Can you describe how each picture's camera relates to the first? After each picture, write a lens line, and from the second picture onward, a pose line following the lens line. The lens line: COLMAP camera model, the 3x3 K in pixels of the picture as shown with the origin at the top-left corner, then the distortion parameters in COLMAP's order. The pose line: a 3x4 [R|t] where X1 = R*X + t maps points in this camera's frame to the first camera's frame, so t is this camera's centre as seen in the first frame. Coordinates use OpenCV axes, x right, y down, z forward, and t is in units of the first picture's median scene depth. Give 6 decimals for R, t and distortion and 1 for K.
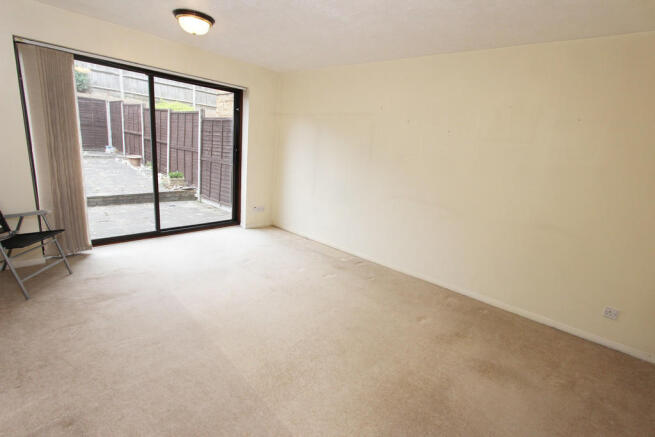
lens RADIAL K [[300.7, 0, 327.5], [0, 300.7, 218.5], [0, 0, 1]] dist [-0.002515, -0.000250]
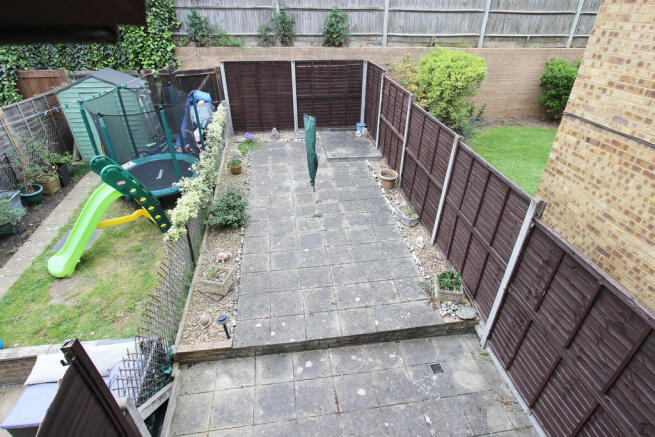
lens RADIAL K [[358.0, 0, 339.3], [0, 358.0, 218.2], [0, 0, 1]] dist [-0.016638, 0.000248]
pose [[0.776150, 0.256043, -0.576223, -0.483414], [-0.094924, 0.950876, 0.294660, -0.658441], [0.623363, -0.174003, 0.762327, 0.614543]]
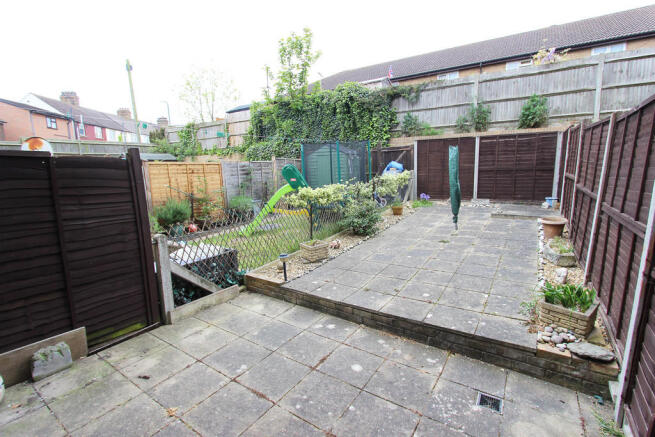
lens RADIAL K [[304.9, 0, 333.0], [0, 304.9, 214.1], [0, 0, 1]] dist [-0.014652, -0.000146]
pose [[0.150572, 0.051684, -0.987247, -0.329623], [-0.204270, 0.978709, 0.020082, -0.289076], [0.967265, 0.198641, 0.157924, 1.039239]]
